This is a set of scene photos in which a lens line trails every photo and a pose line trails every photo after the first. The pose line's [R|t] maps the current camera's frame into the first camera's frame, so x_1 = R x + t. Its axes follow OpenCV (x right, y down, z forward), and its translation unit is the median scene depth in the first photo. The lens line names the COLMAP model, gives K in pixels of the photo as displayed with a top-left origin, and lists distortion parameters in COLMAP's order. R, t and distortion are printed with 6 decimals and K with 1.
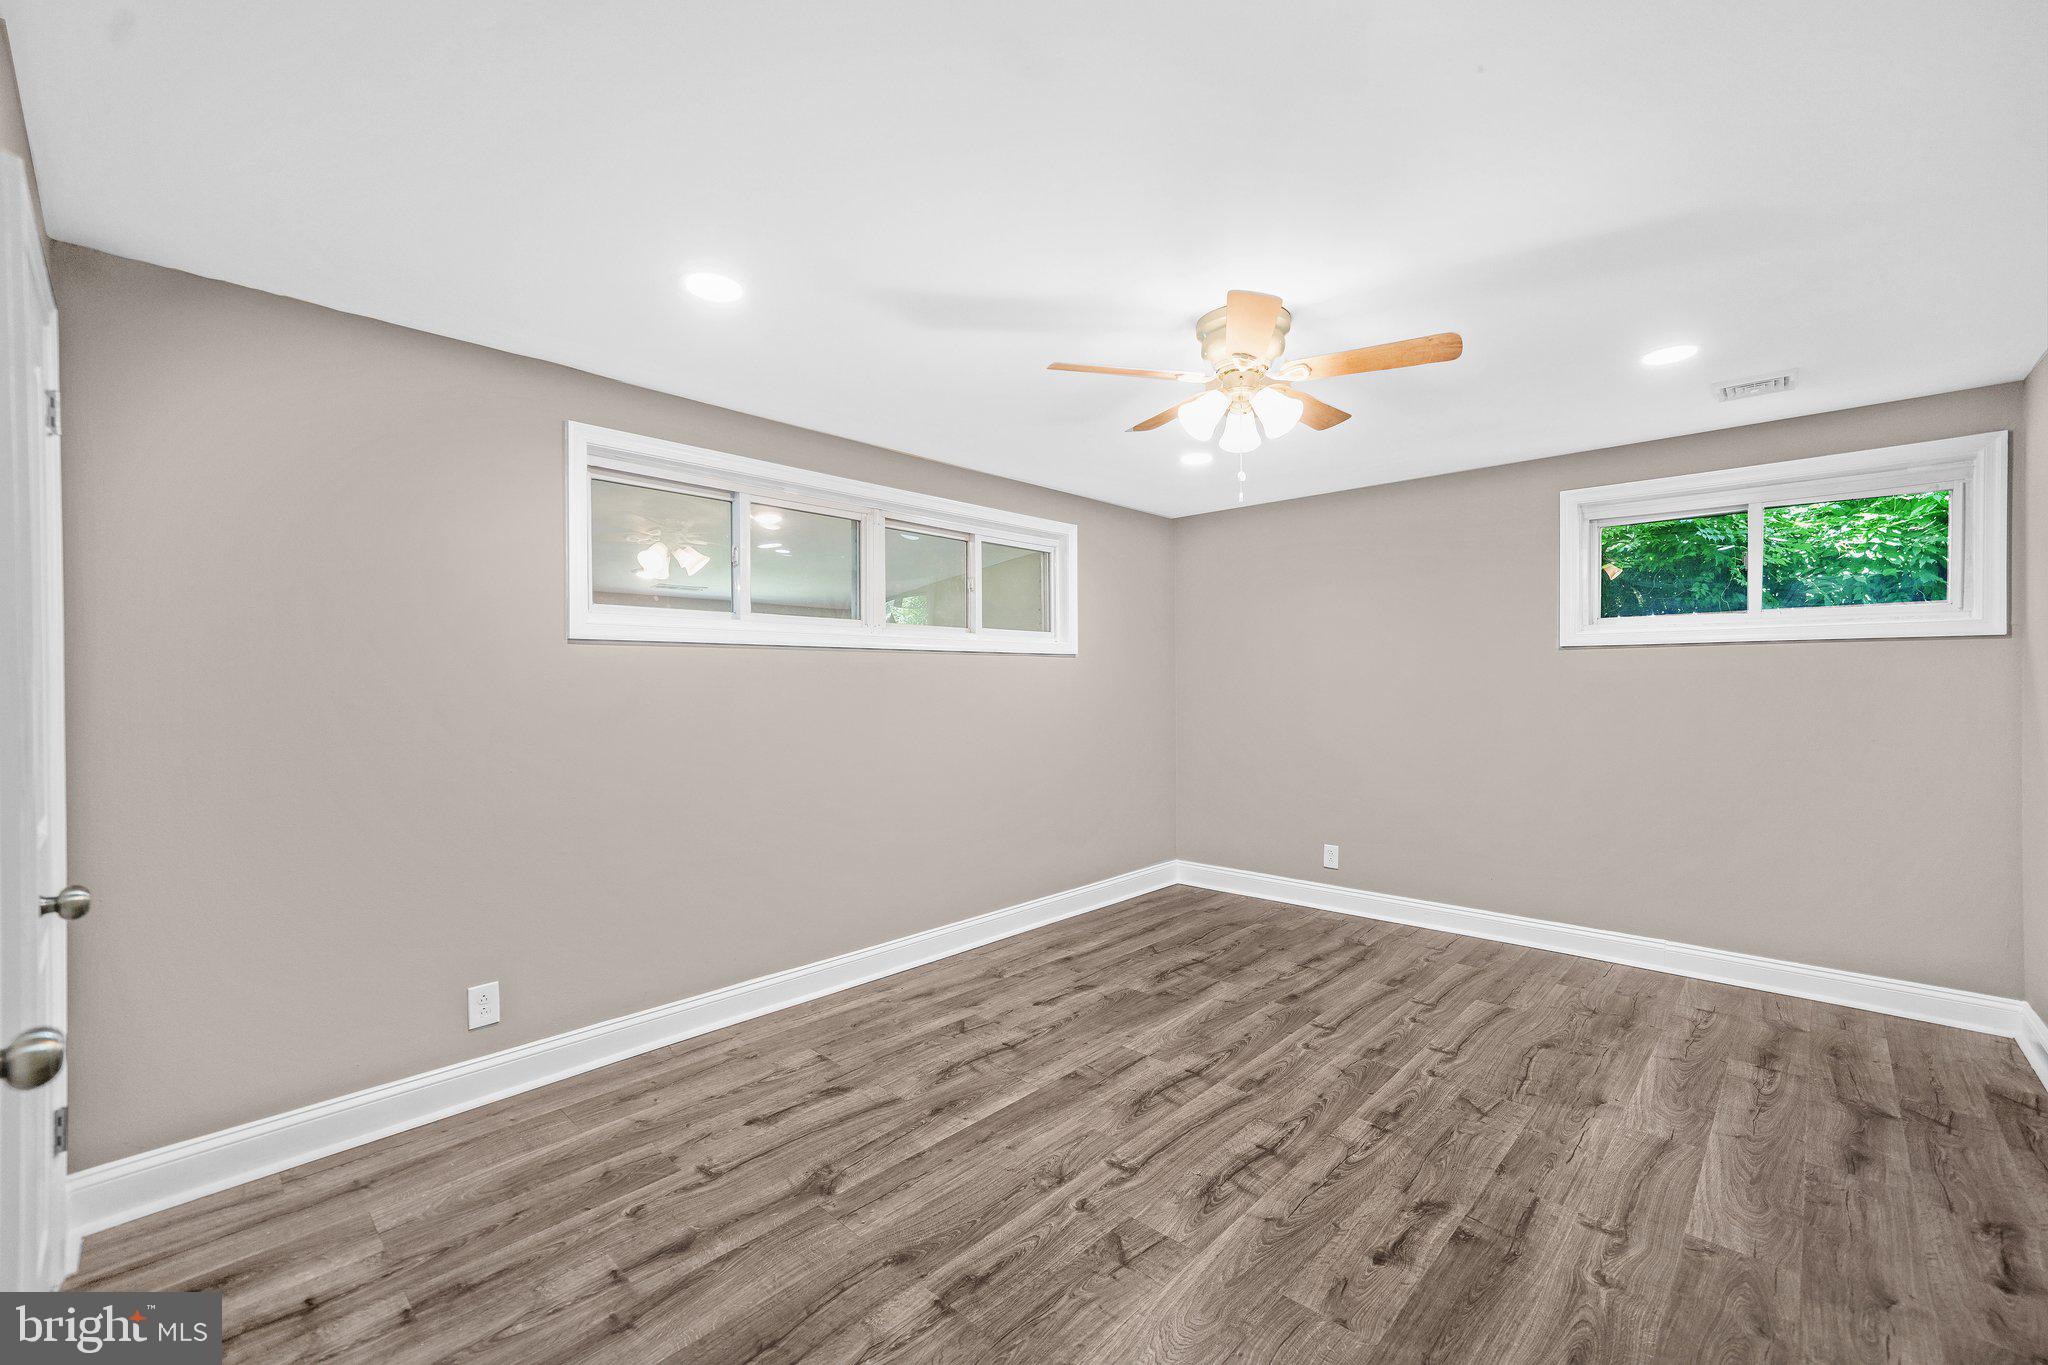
lens RADIAL K [[836.4, 0, 1030.2], [0, 836.4, 690.0], [0, 0, 1]] dist [0.002121, 0.000017]
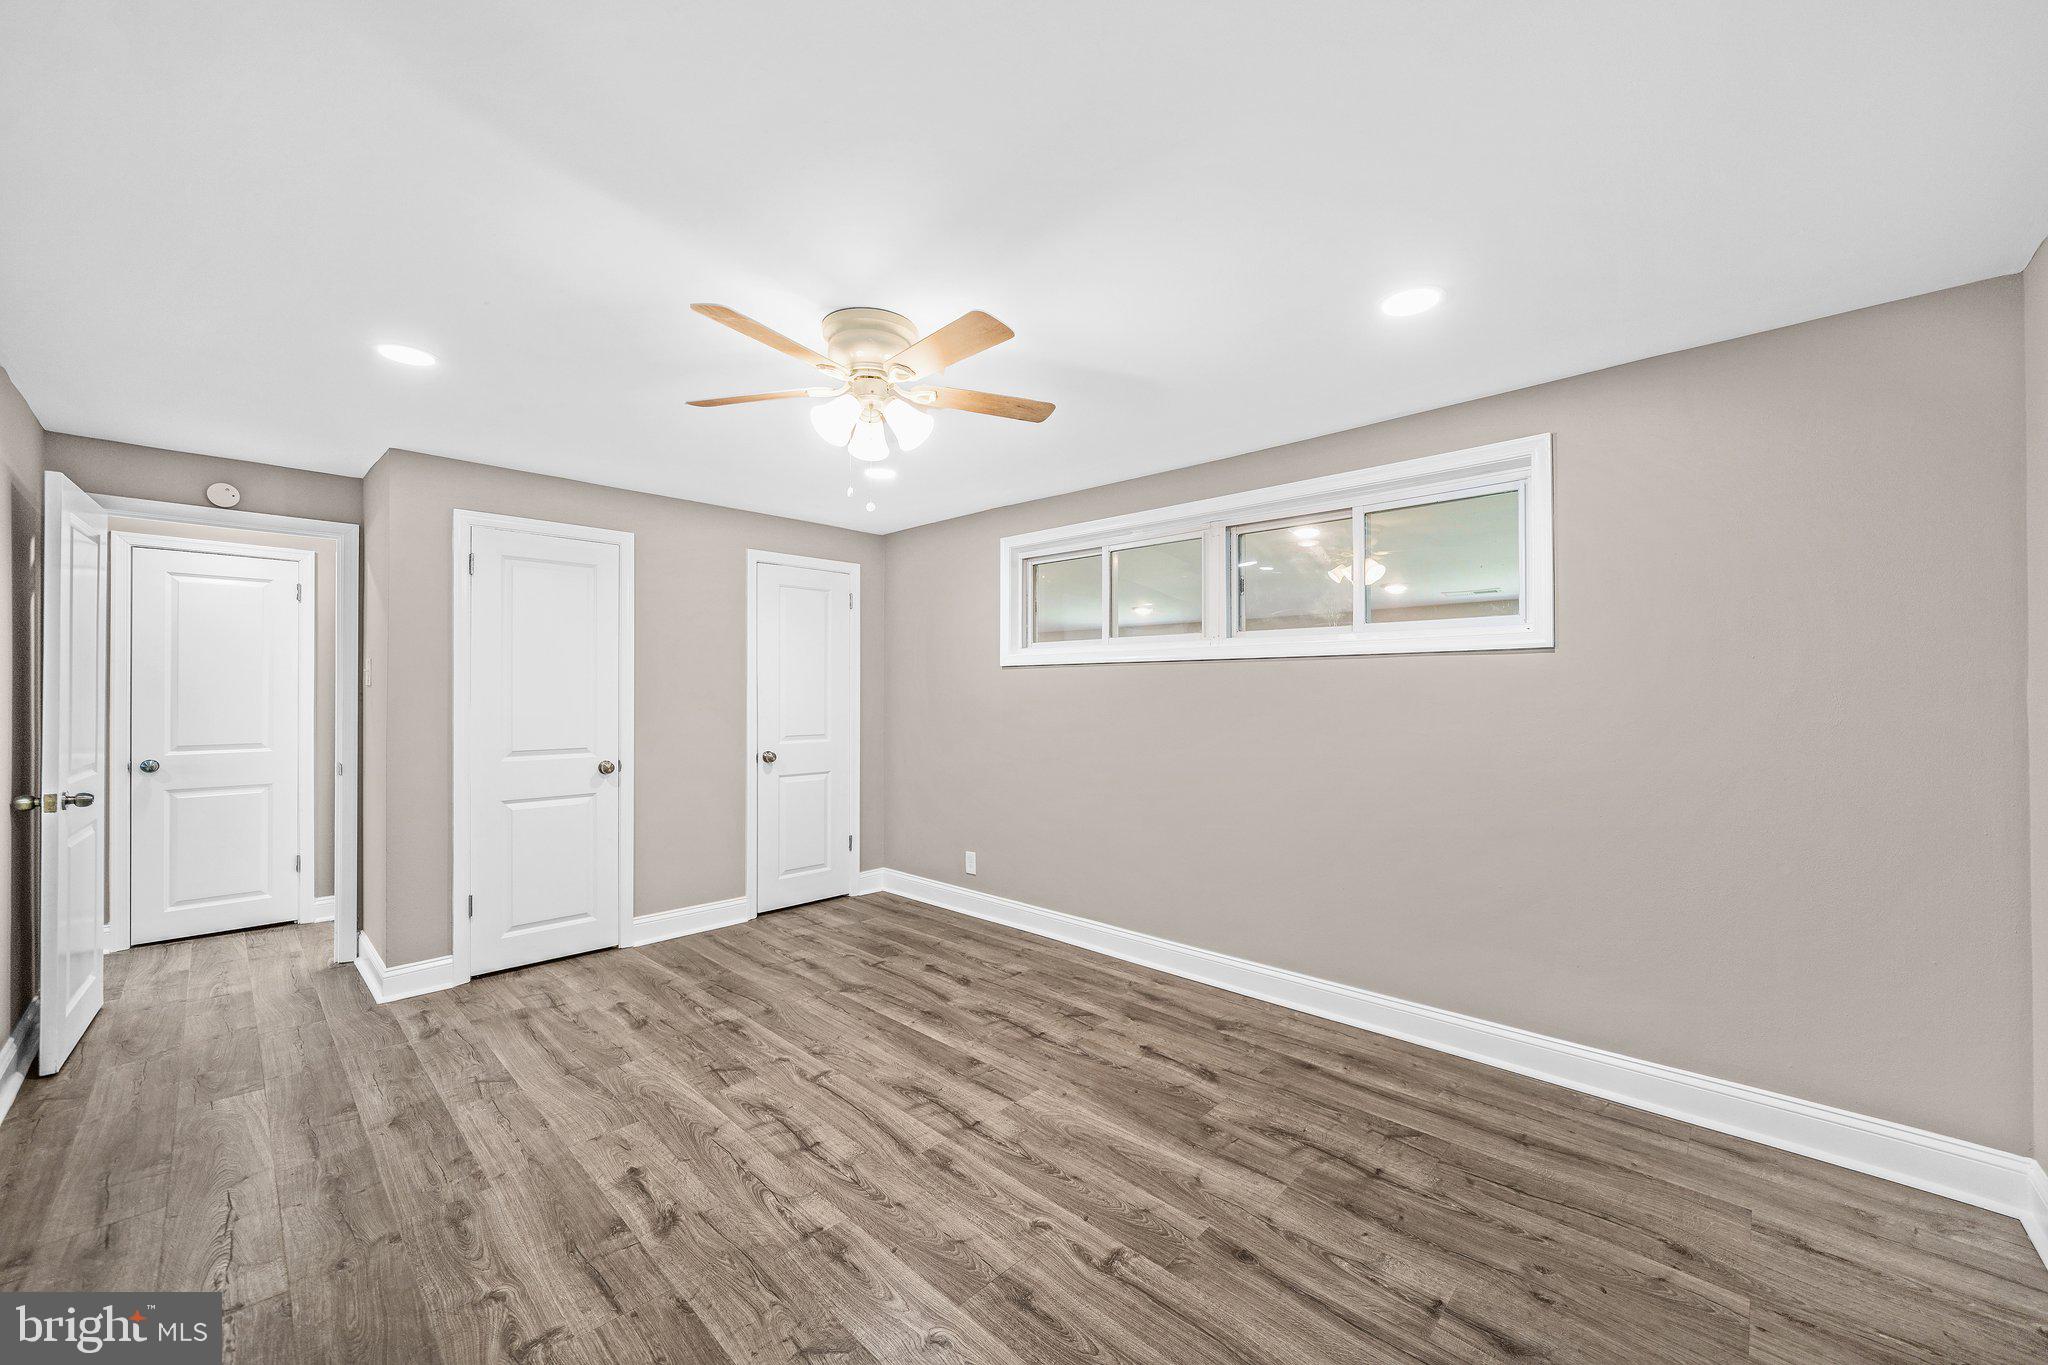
lens RADIAL K [[782.3, 0, 1027.4], [0, 782.3, 687.5], [0, 0, 1]] dist [-0.006987, 0.000167]
pose [[-0.005792, -0.001904, -0.999981, 1.122342], [-0.007293, 0.999972, -0.001862, -0.018101], [0.999957, 0.007282, -0.005806, 1.141851]]
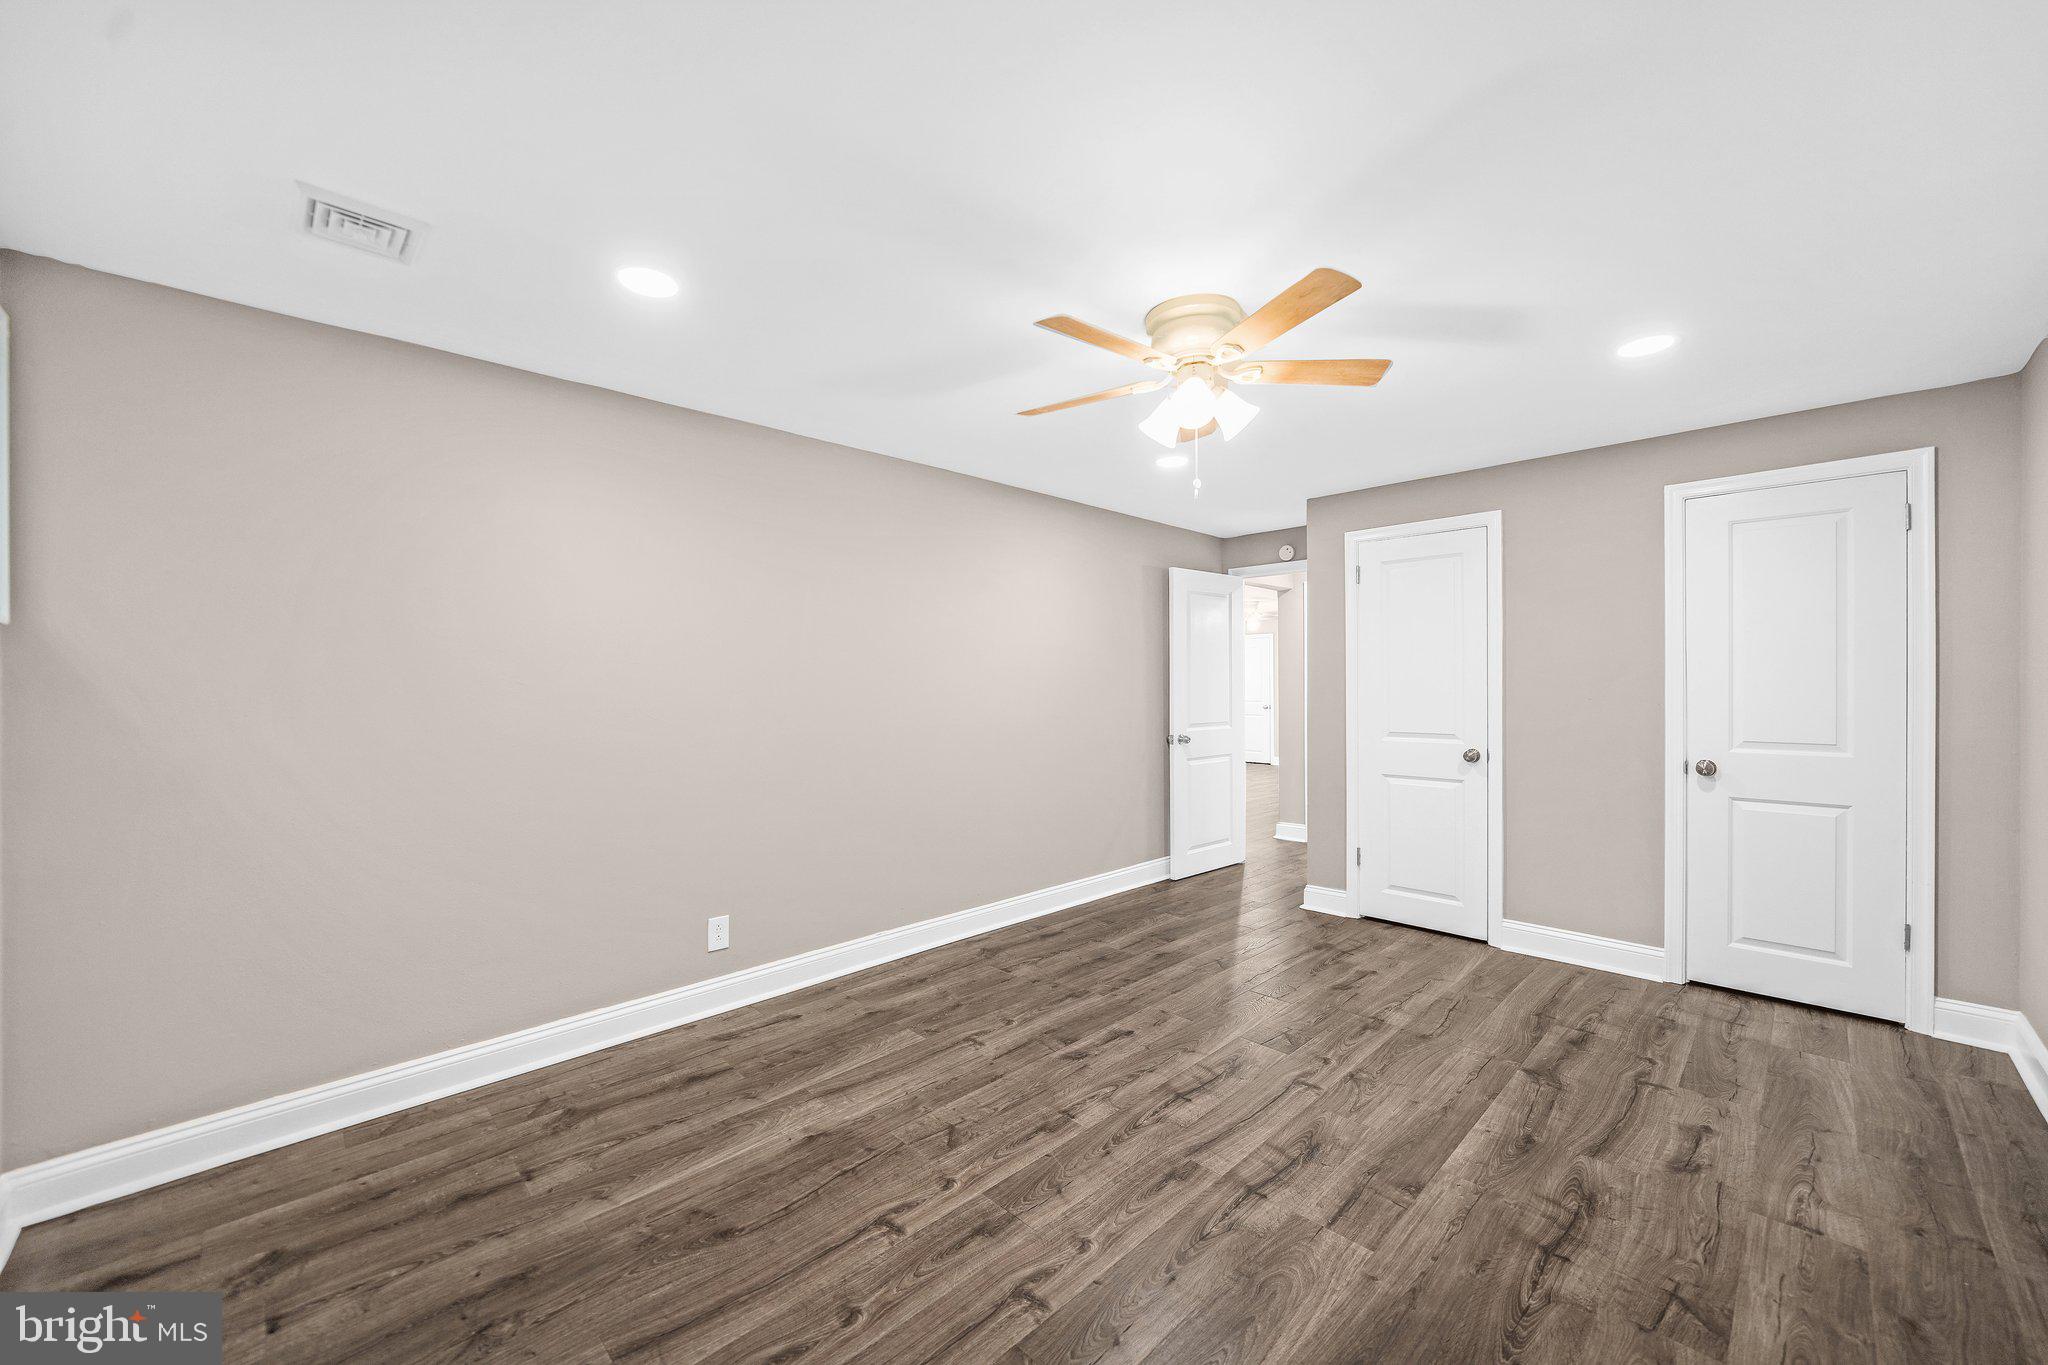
lens RADIAL K [[782.3, 0, 1027.4], [0, 782.3, 687.5], [0, 0, 1]] dist [-0.006987, 0.000167]
pose [[-0.999121, 0.010425, 0.040614, 0.398414], [0.010856, 0.999887, 0.010399, -0.015974], [-0.040501, 0.010831, -0.999121, 1.847715]]
